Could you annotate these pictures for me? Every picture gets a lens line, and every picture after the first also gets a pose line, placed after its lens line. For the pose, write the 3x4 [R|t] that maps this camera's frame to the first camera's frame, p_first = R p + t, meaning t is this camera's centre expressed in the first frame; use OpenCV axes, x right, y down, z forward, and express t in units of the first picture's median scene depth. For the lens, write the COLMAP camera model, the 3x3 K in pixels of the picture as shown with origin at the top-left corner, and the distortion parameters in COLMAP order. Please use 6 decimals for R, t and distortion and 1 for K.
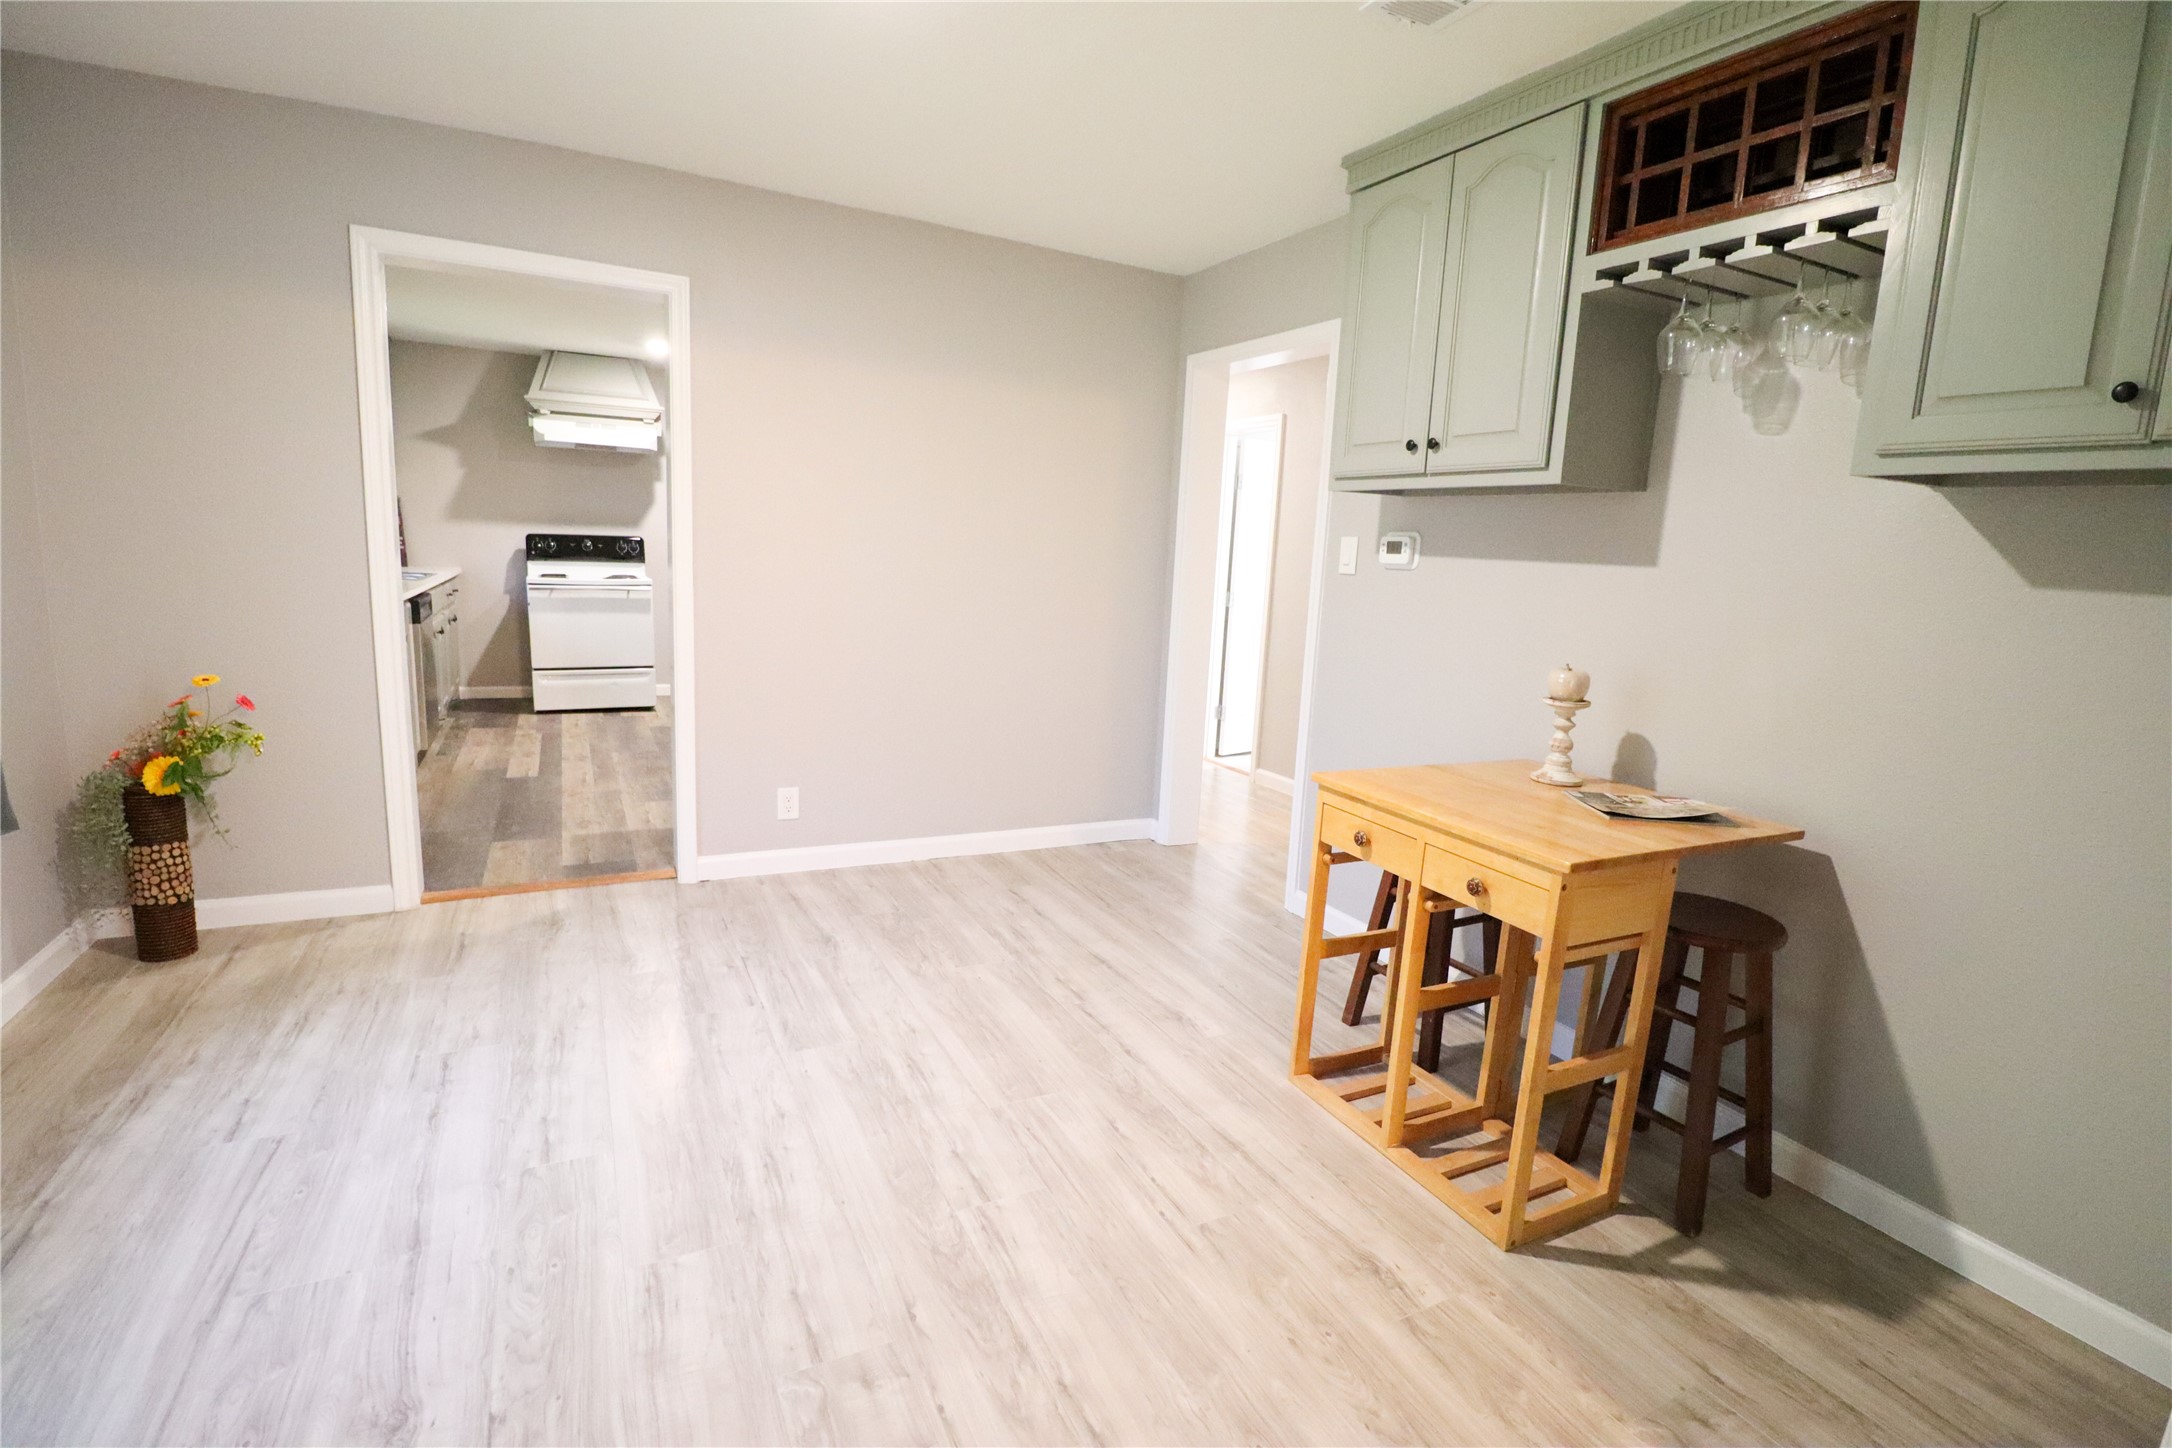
lens RADIAL K [[1005.5, 0, 1090.6], [0, 1005.5, 713.0], [0, 0, 1]] dist [-0.006890, -0.006671]
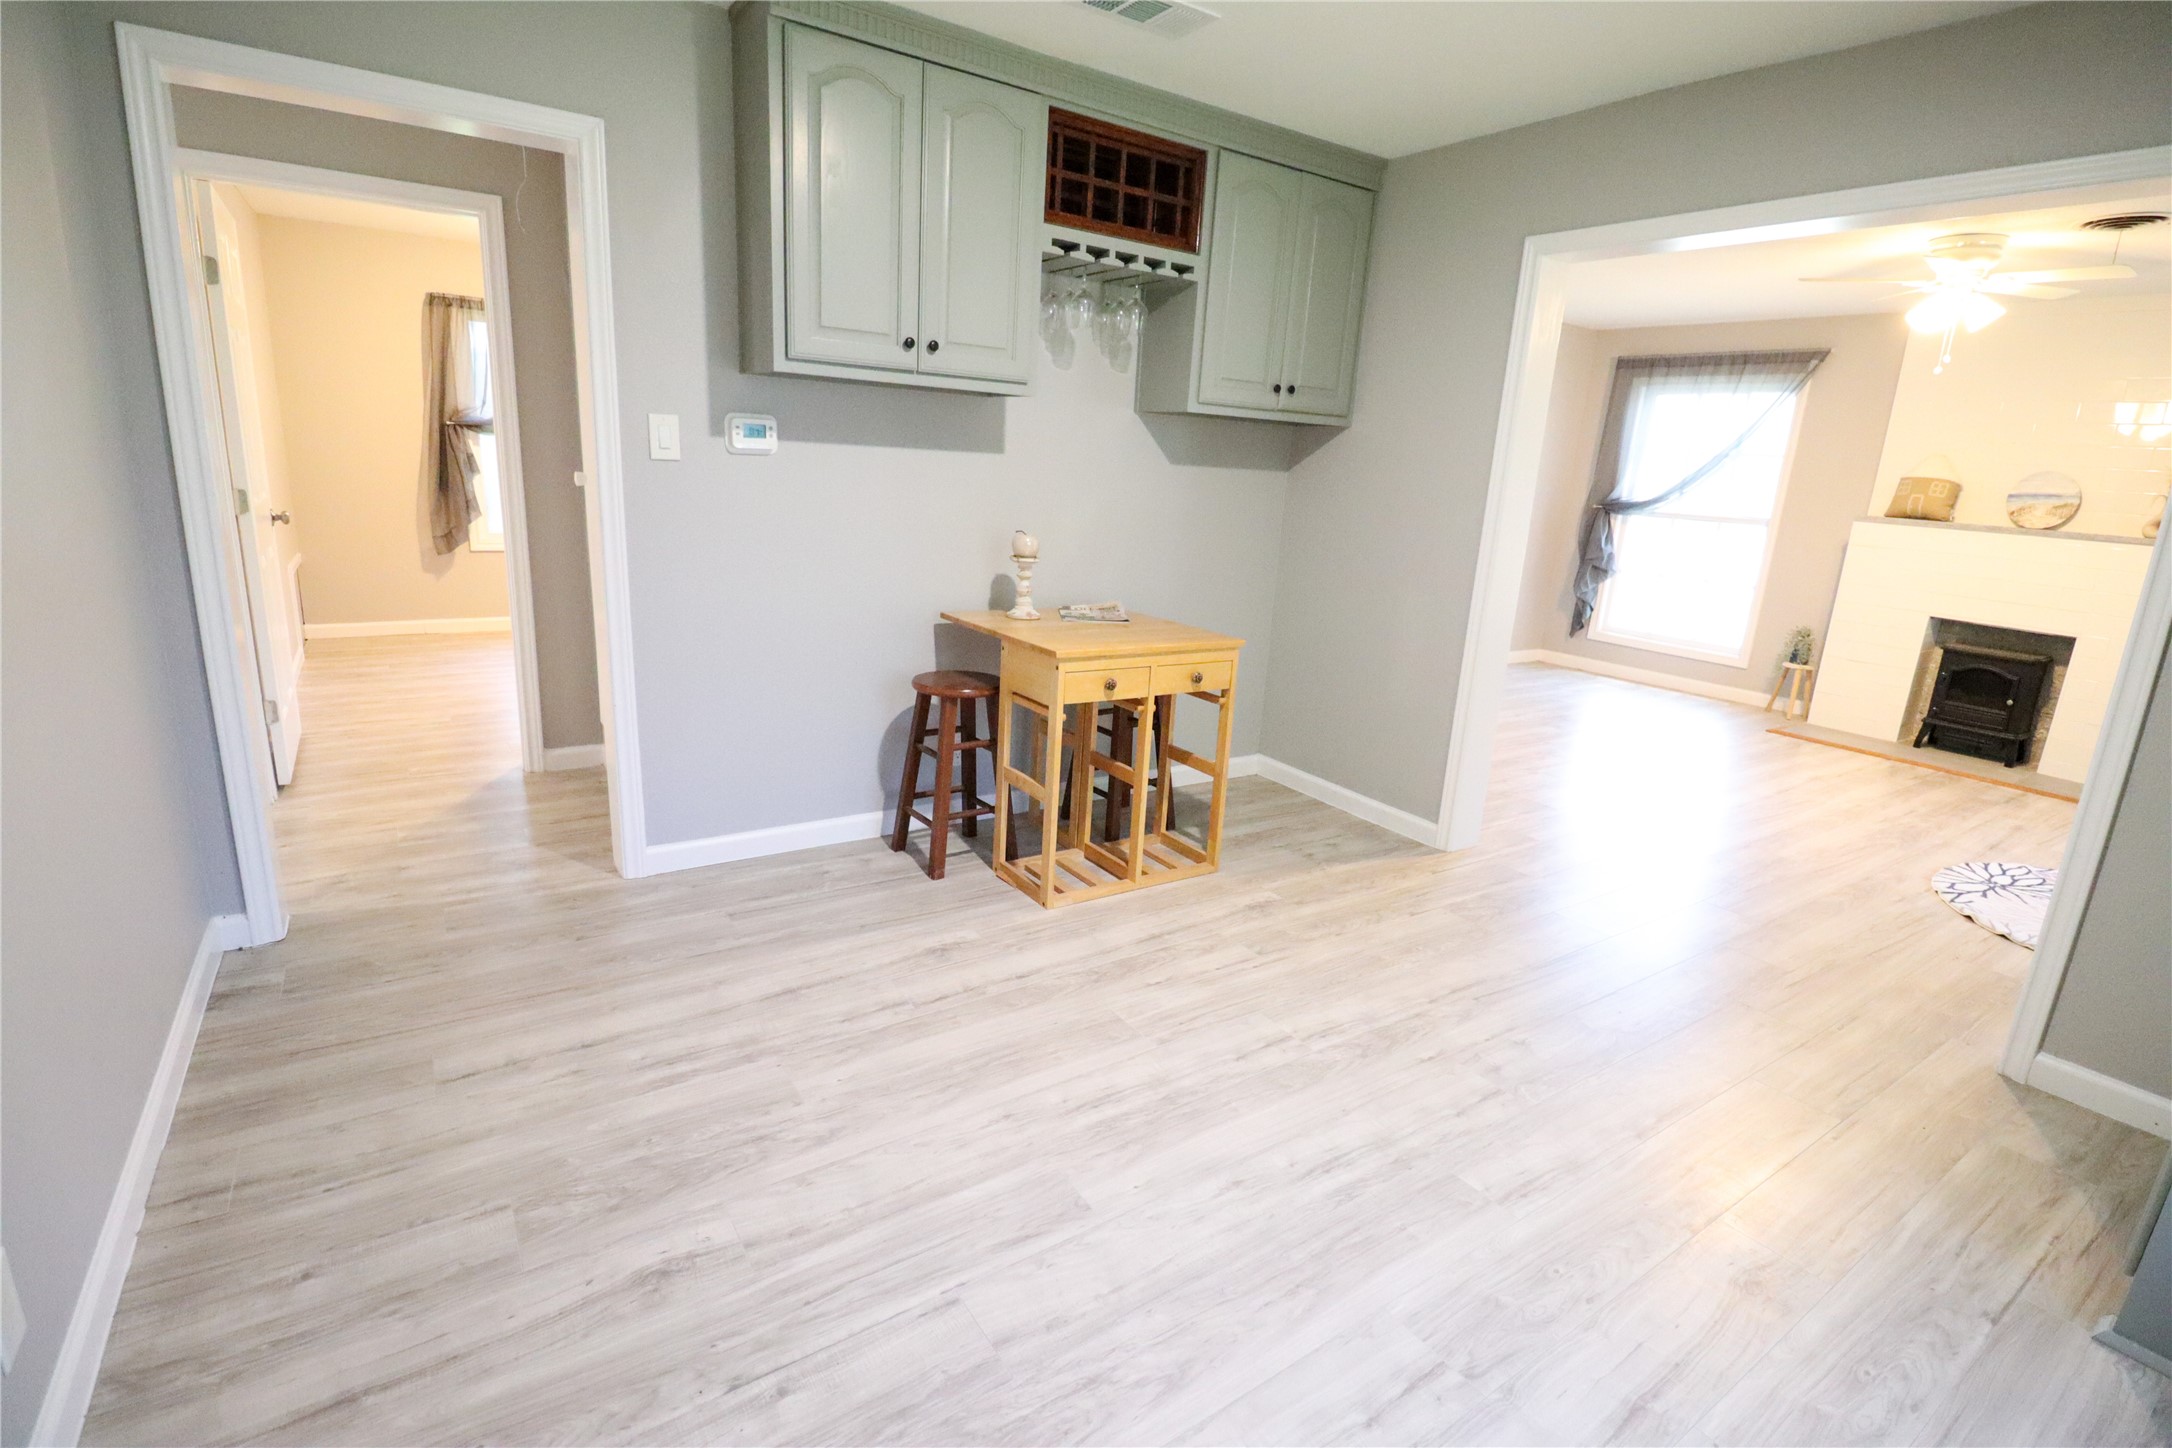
lens RADIAL K [[1005.5, 0, 1086.0], [0, 1005.5, 713.5], [0, 0, 1]] dist [-0.006890, -0.006671]
pose [[-0.112715, -0.300247, 0.947179, -1.030987], [0.102217, 0.944692, 0.311623, -0.264583], [-0.988356, 0.131942, -0.075790, 1.201309]]
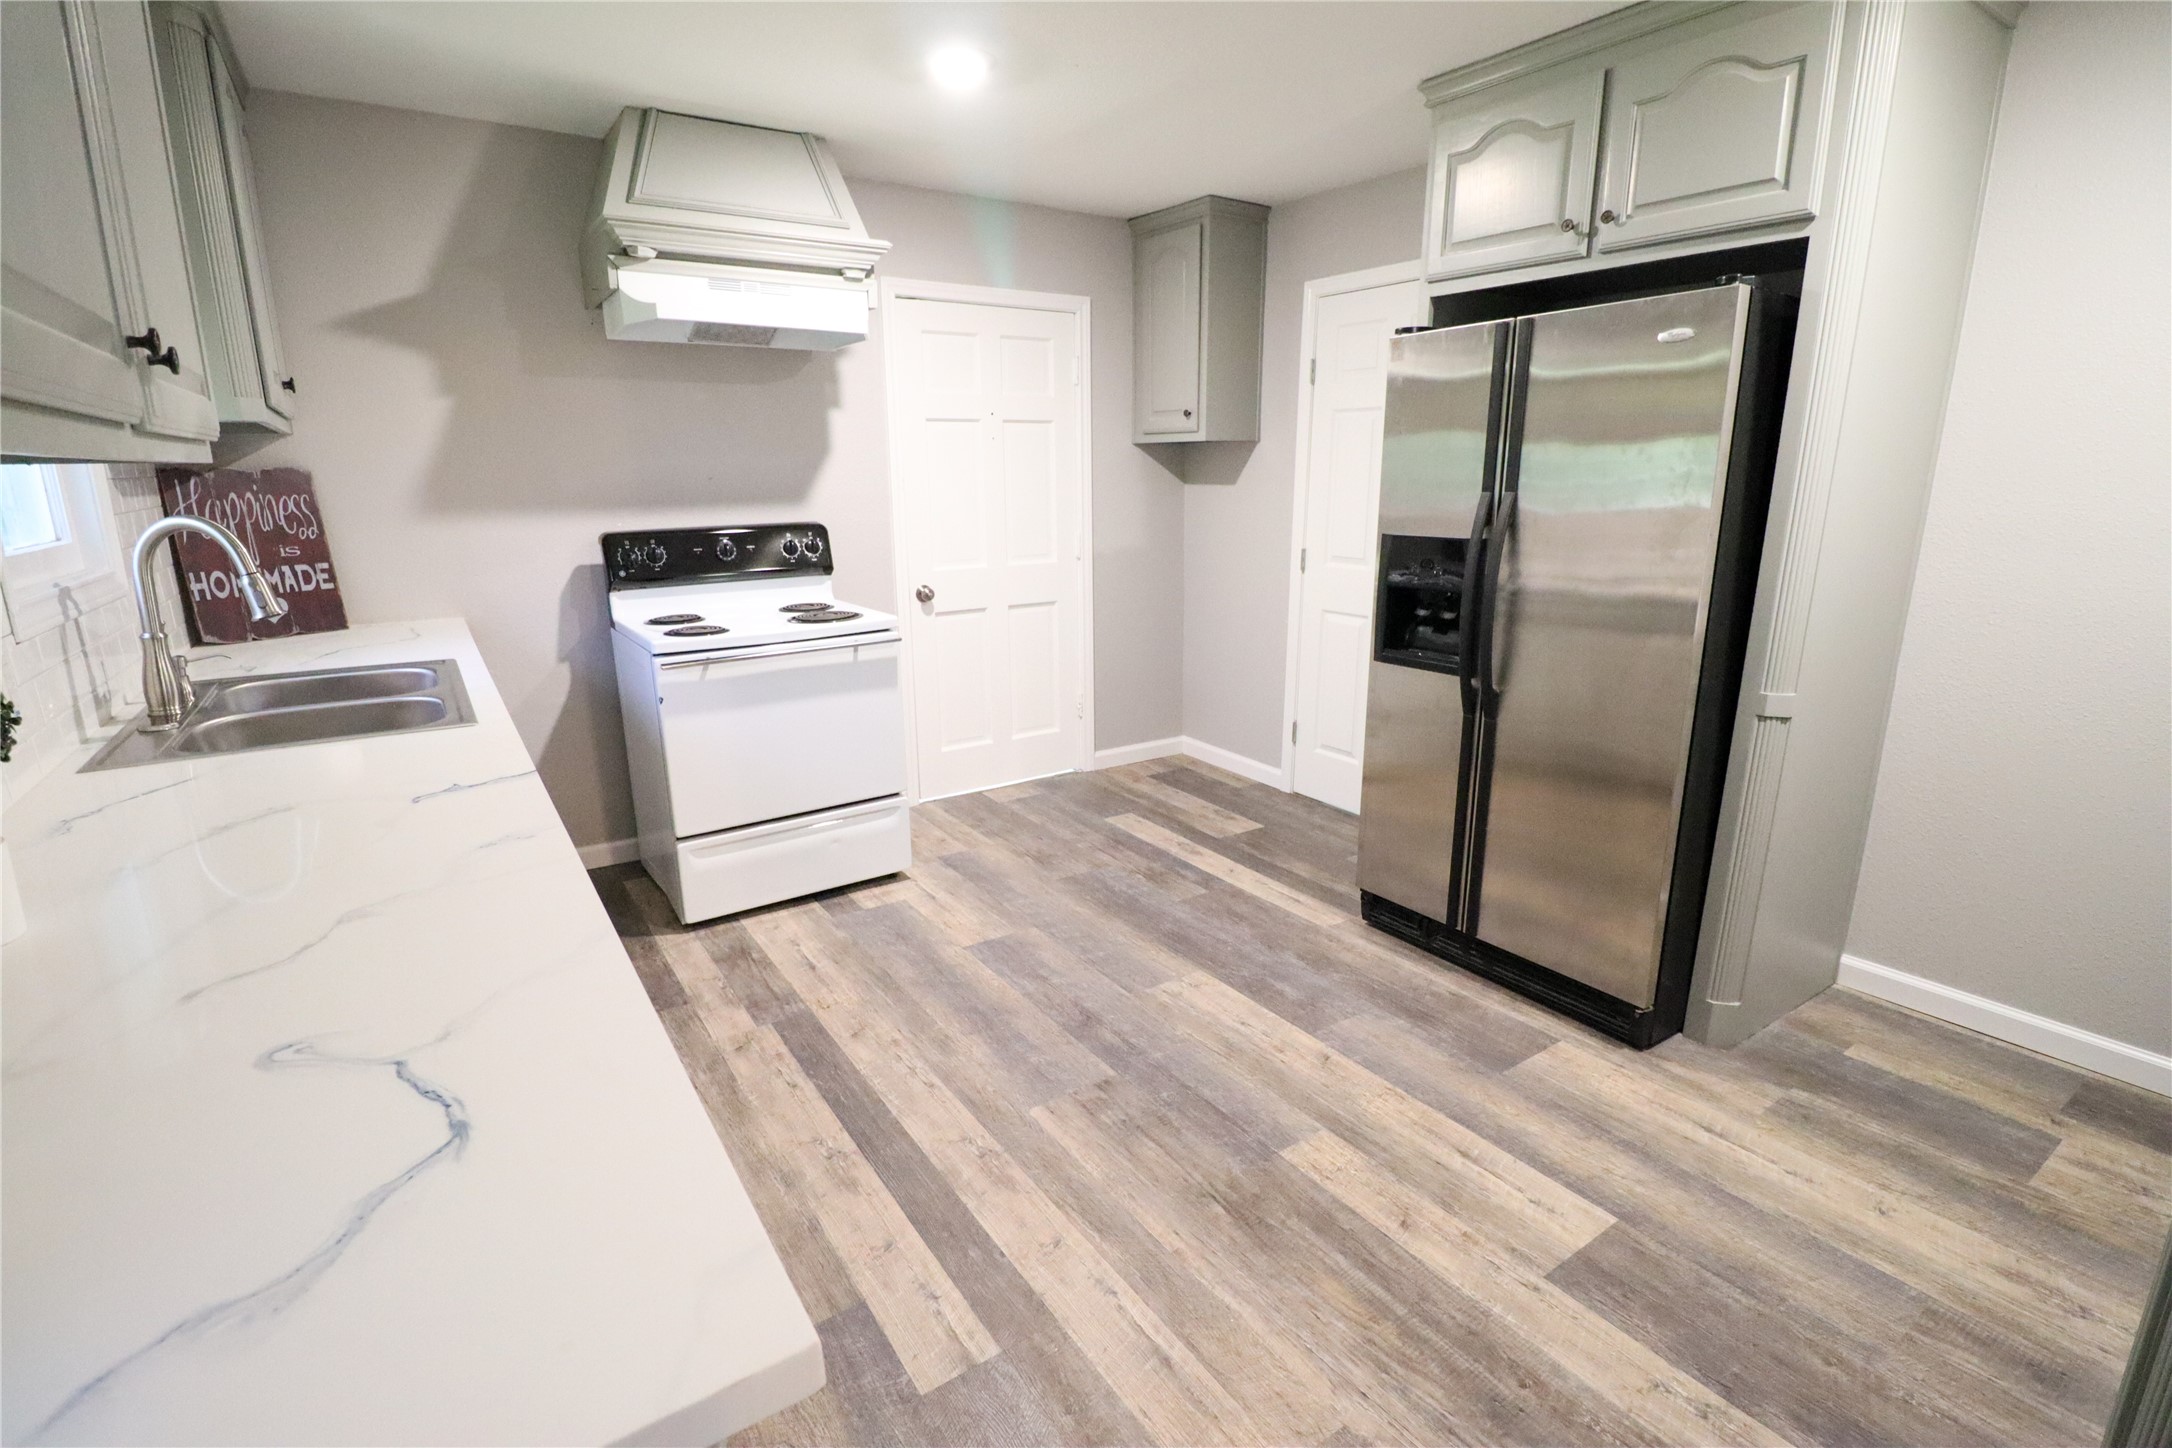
lens RADIAL K [[1005.5, 0, 1076.9], [0, 1005.5, 714.5], [0, 0, 1]] dist [-0.006890, -0.006671]
pose [[0.991802, -0.078943, 0.100484, -0.393282], [0.071697, 0.994694, 0.073786, -0.112245], [-0.105775, -0.065977, 0.992199, 0.502332]]
